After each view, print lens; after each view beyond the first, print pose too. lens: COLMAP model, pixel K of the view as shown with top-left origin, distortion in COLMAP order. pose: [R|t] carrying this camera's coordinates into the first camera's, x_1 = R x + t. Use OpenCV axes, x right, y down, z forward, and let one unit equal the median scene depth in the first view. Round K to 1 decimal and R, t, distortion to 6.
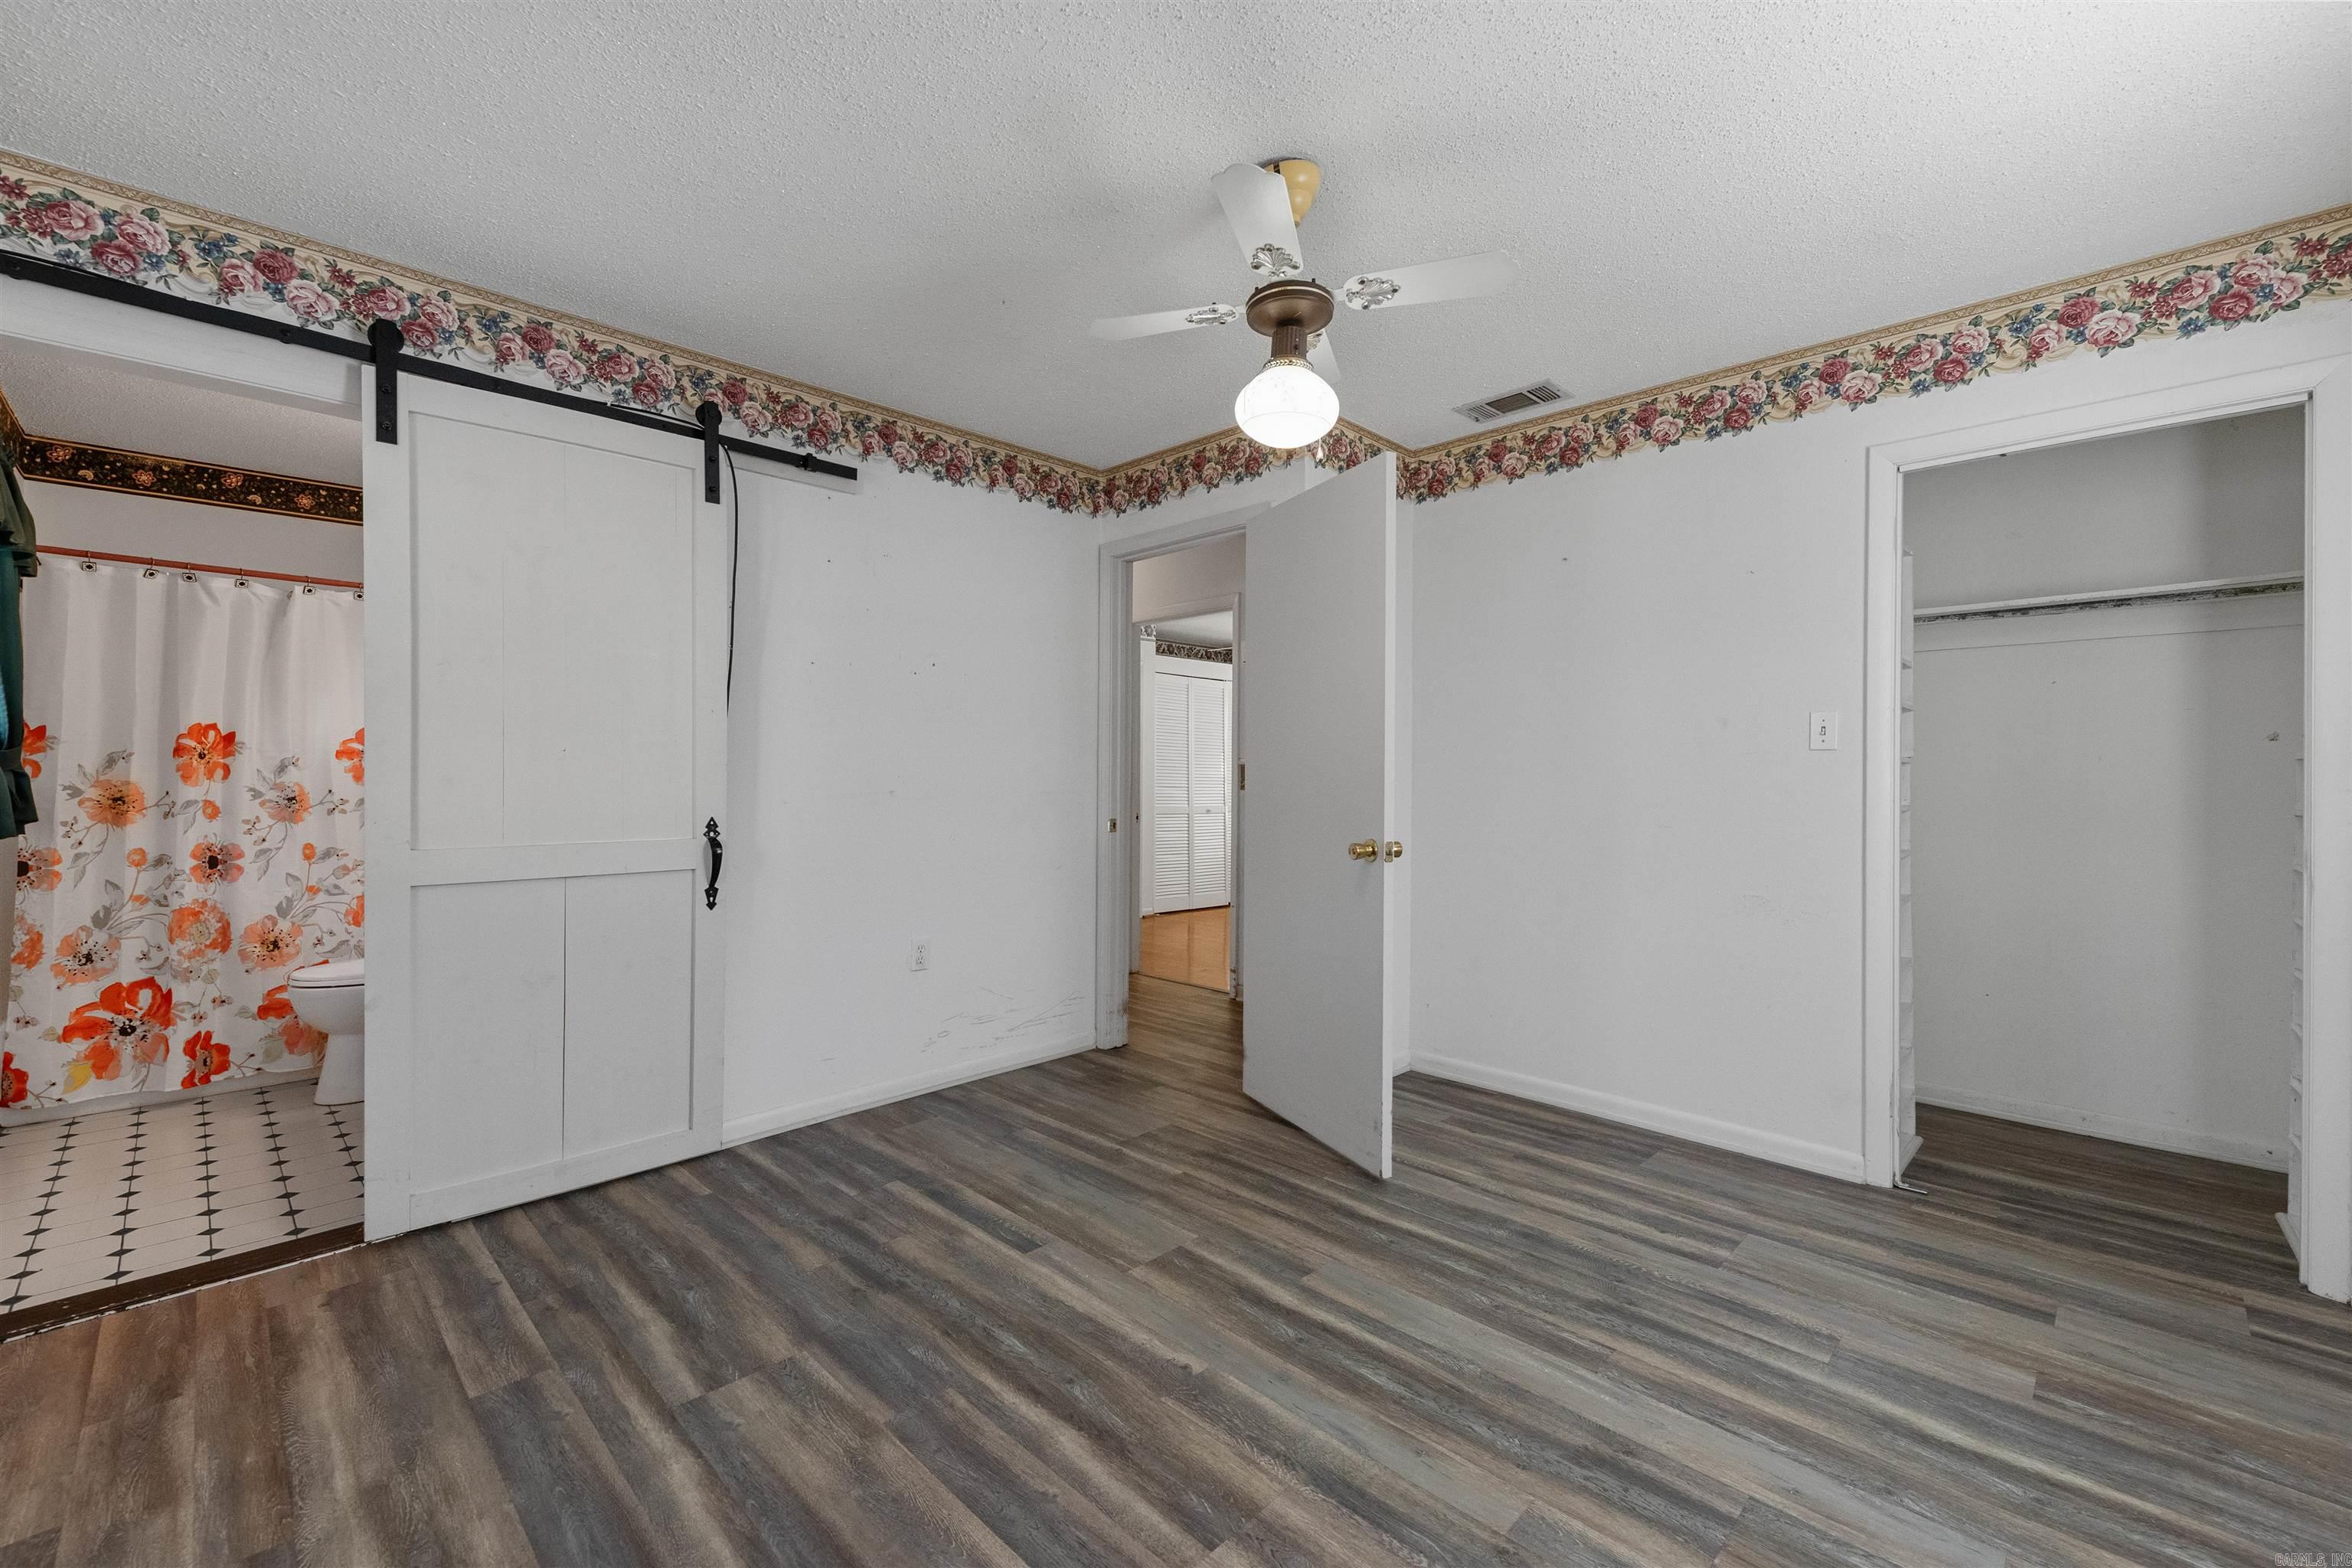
lens RADIAL K [[977.7, 0, 1188.2], [0, 977.7, 779.8], [0, 0, 1]] dist [-0.000362, -0.000339]
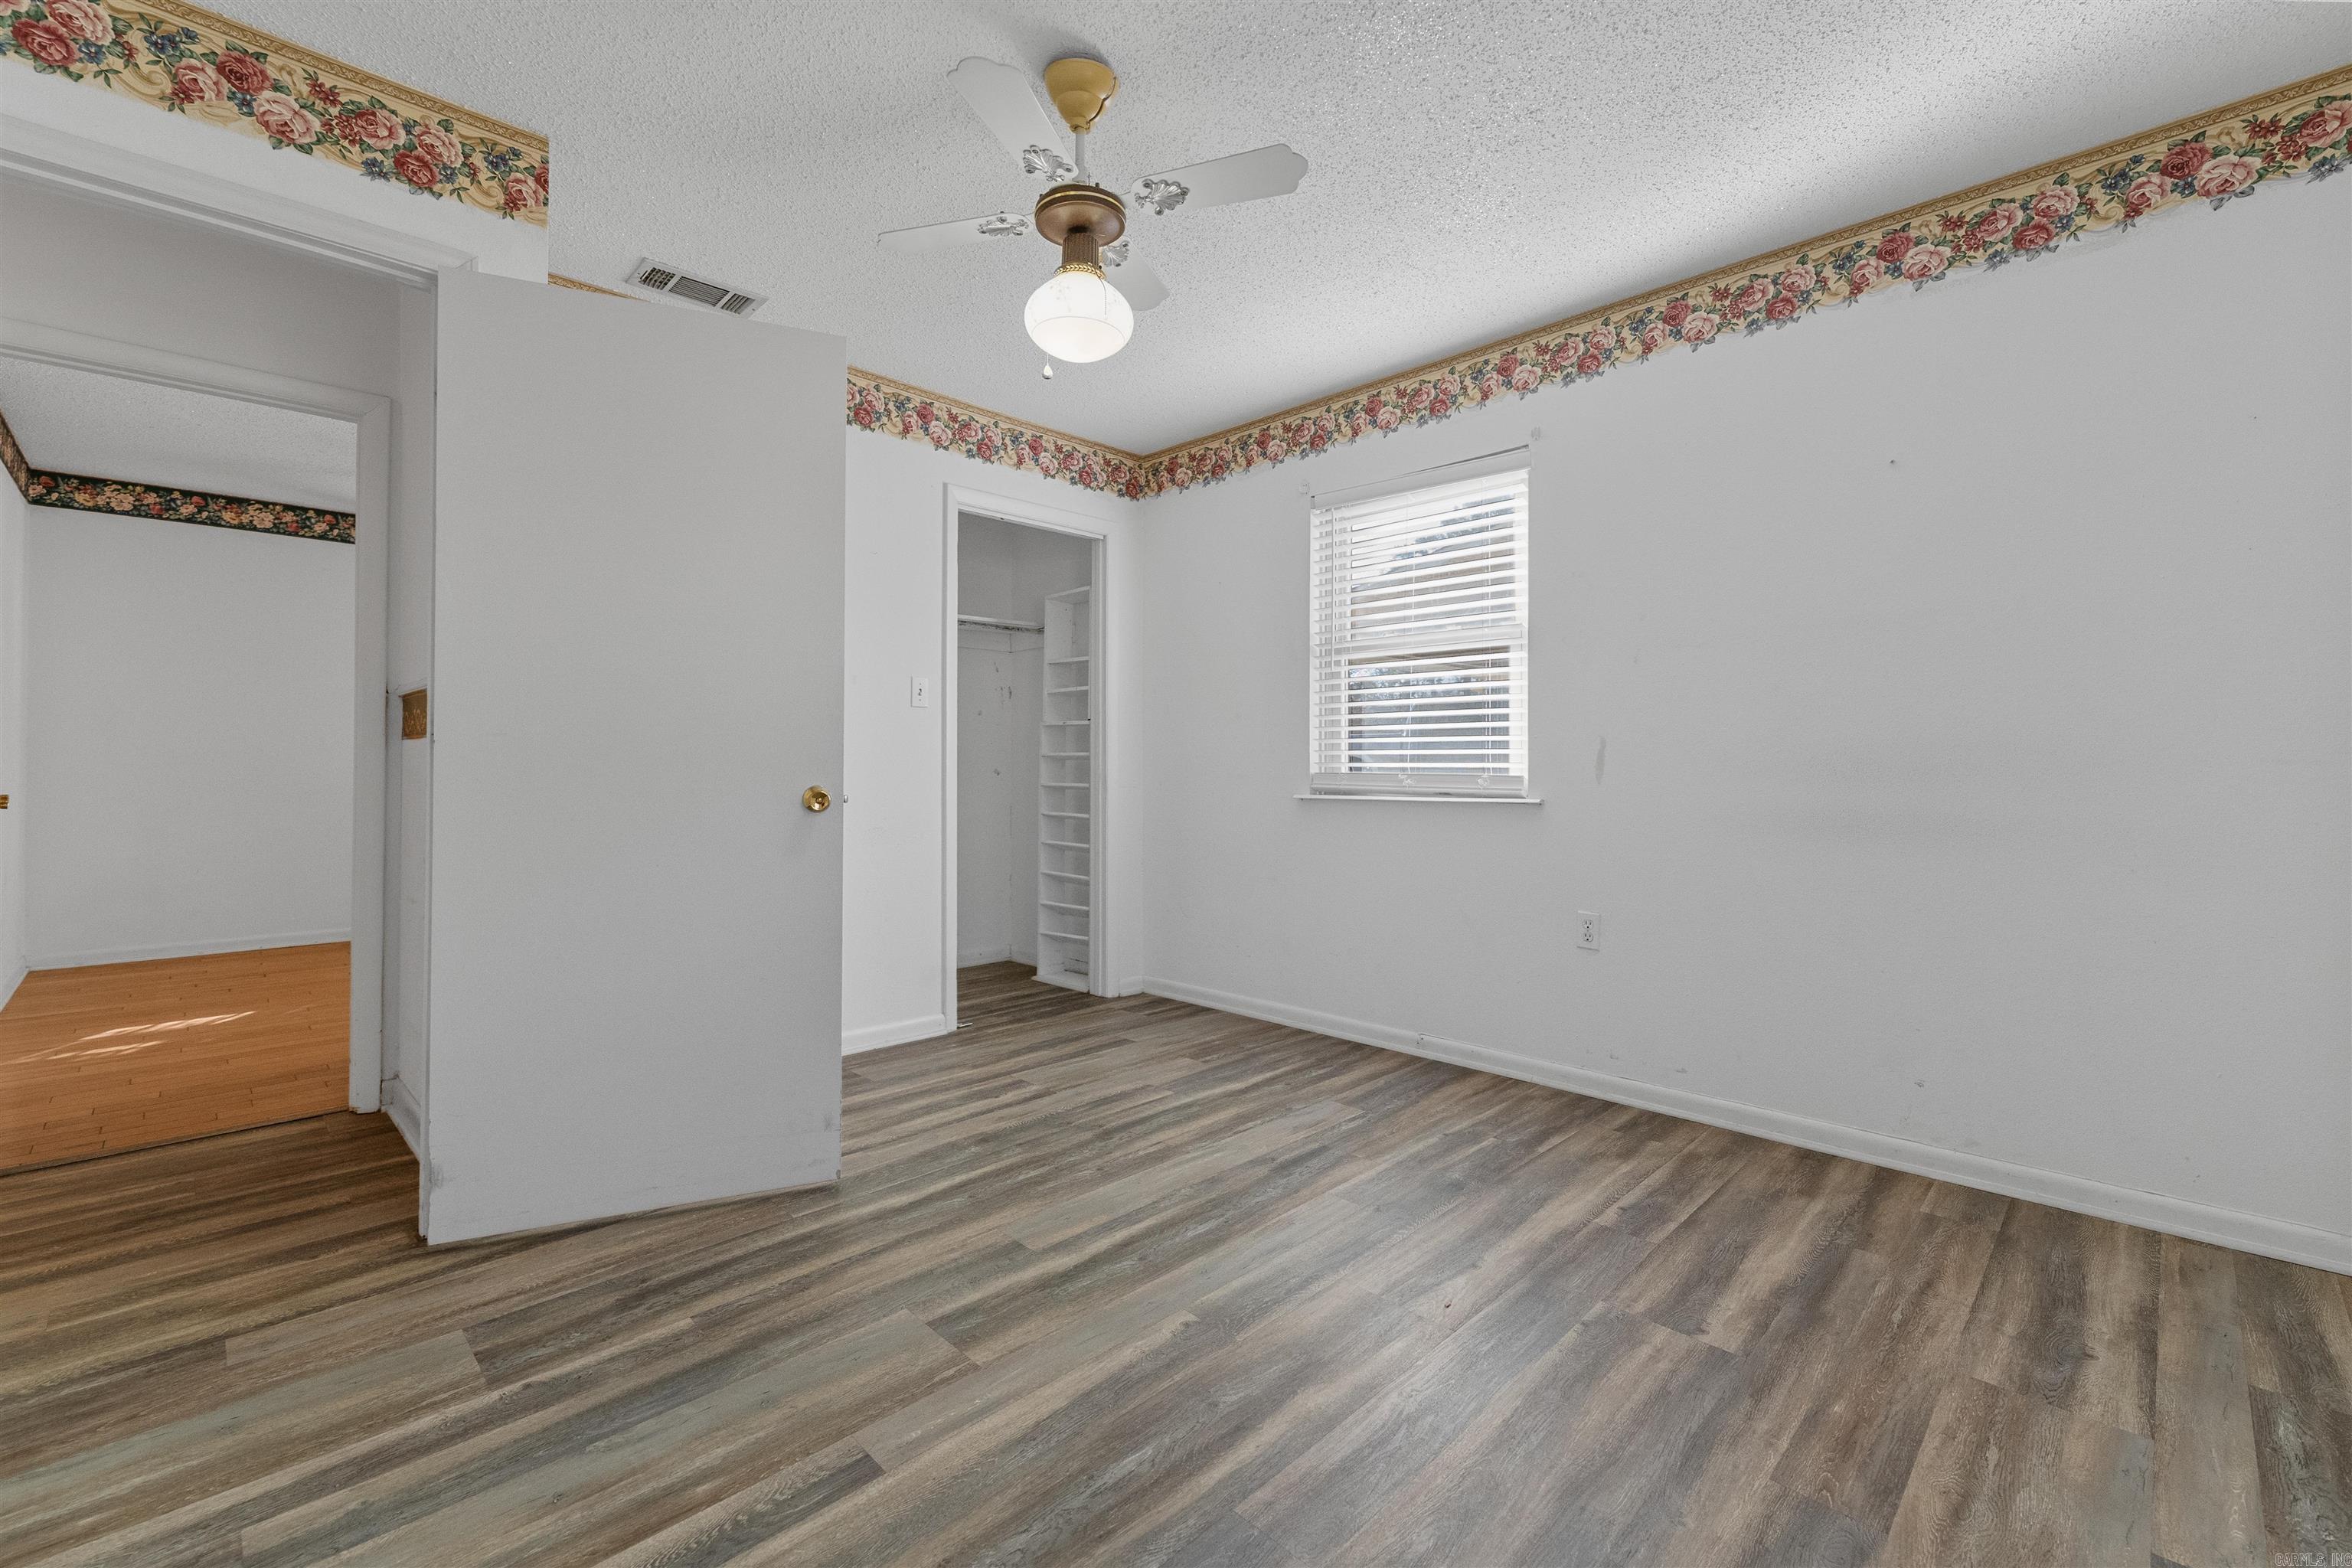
lens RADIAL K [[979.5, 0, 1168.7], [0, 979.5, 758.4], [0, 0, 1]] dist [0.002727, 0.000019]
pose [[0.009328, -0.001421, 0.999955, -0.770244], [-0.001244, 0.999998, 0.001433, 0.041299], [-0.999956, -0.001257, 0.009326, 0.816669]]
